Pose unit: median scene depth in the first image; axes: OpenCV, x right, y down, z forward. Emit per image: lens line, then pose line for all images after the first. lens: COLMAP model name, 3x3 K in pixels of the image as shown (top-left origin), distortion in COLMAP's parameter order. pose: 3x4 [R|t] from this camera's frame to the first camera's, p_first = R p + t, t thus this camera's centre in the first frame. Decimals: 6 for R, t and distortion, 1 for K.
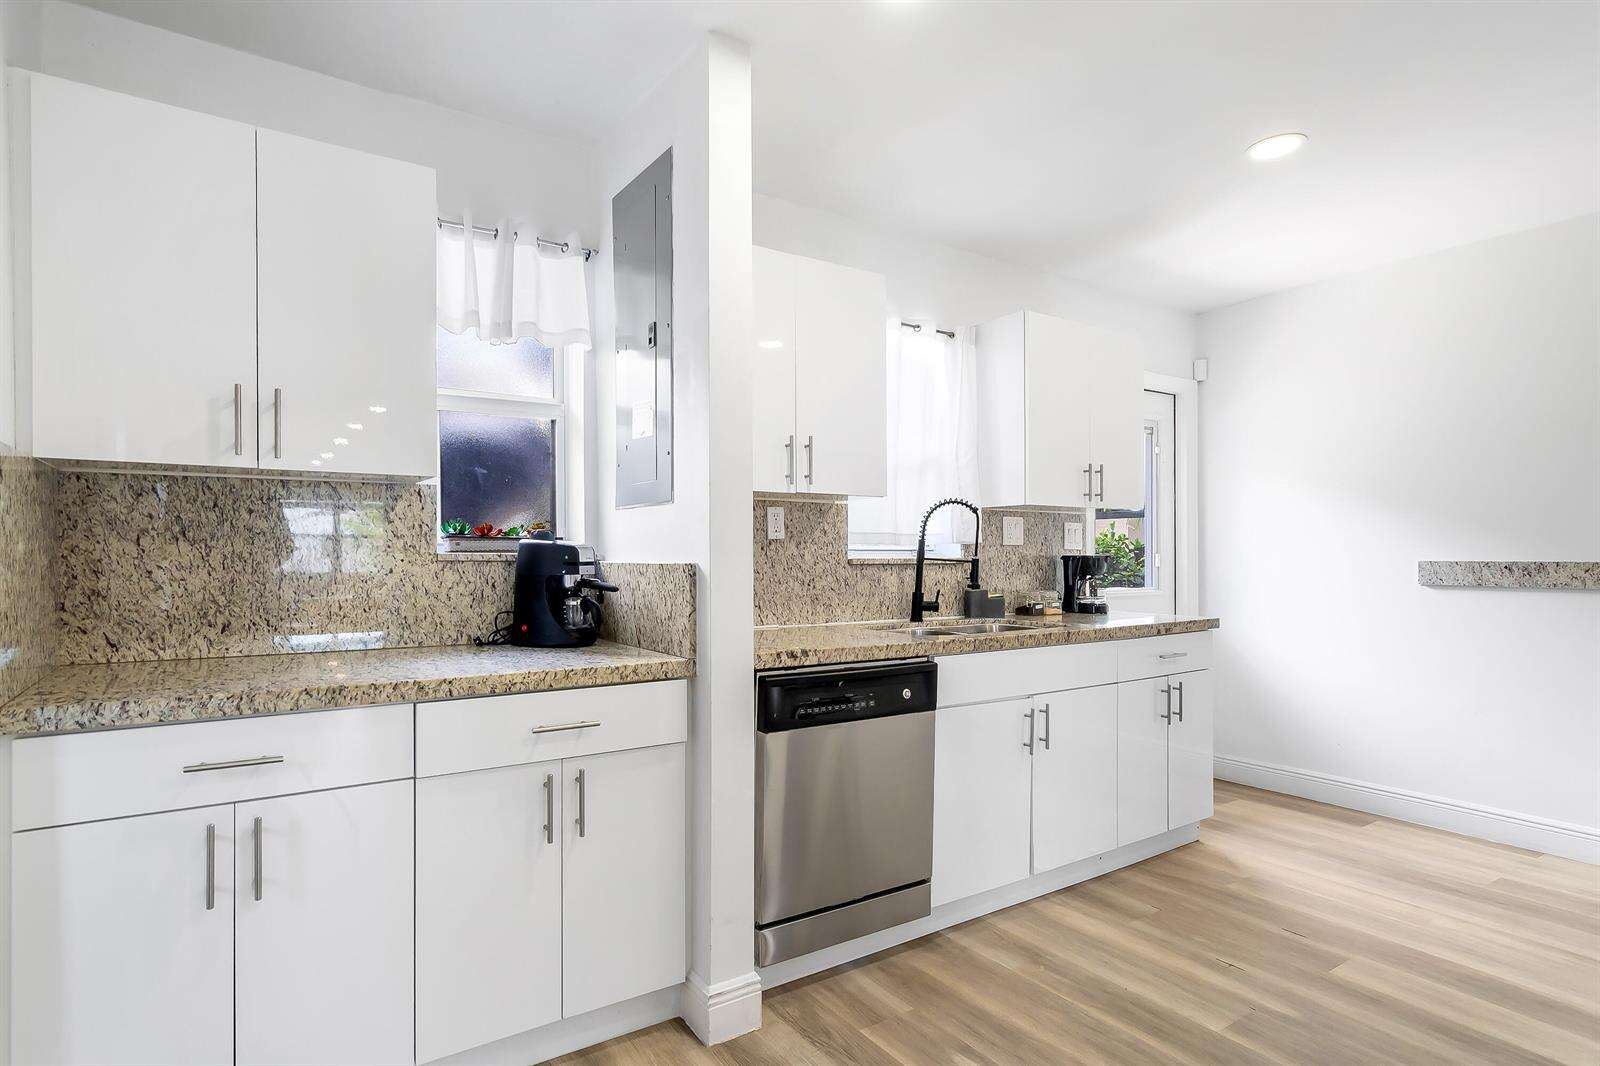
lens RADIAL K [[838.7, 0, 790.9], [0, 838.7, 555.1], [0, 0, 1]] dist [0.006552, 0.000526]
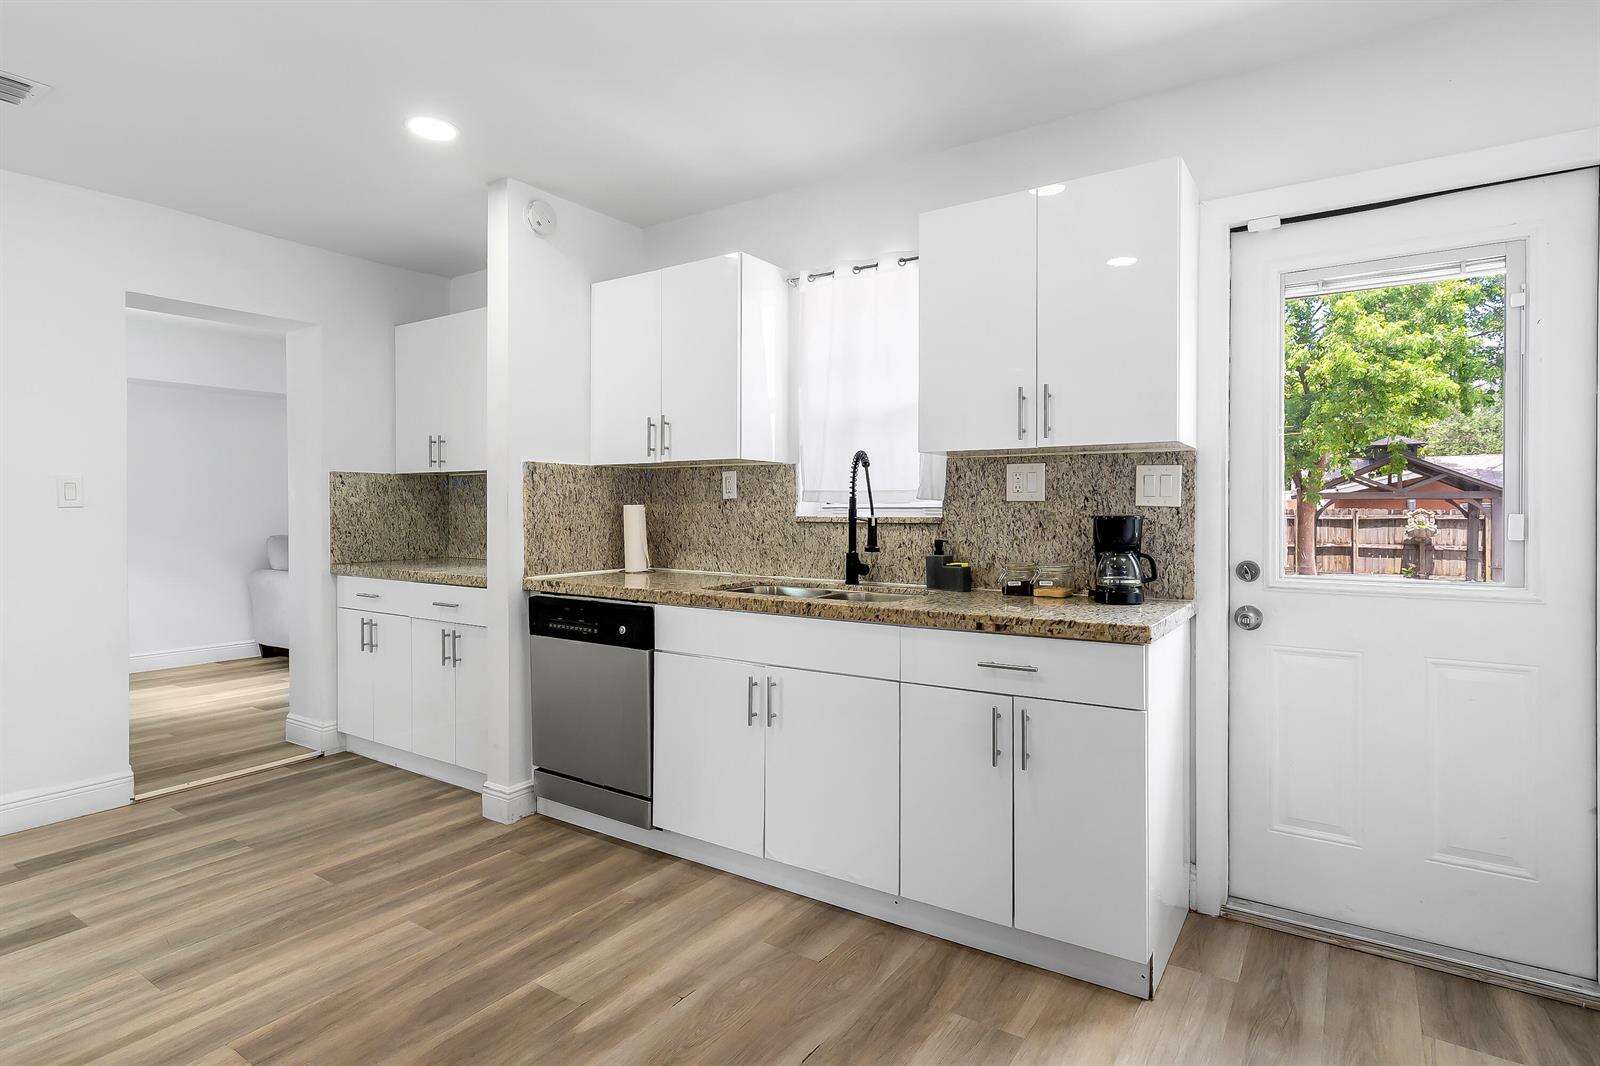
lens RADIAL K [[833.7, 0, 776.1], [0, 833.7, 515.2], [0, 0, 1]] dist [-0.002605, -0.000051]
pose [[0.369448, 0.007661, -0.929220, 1.077614], [-0.002570, 0.999971, 0.007223, -0.004881], [0.929248, -0.000280, 0.369457, 0.629023]]
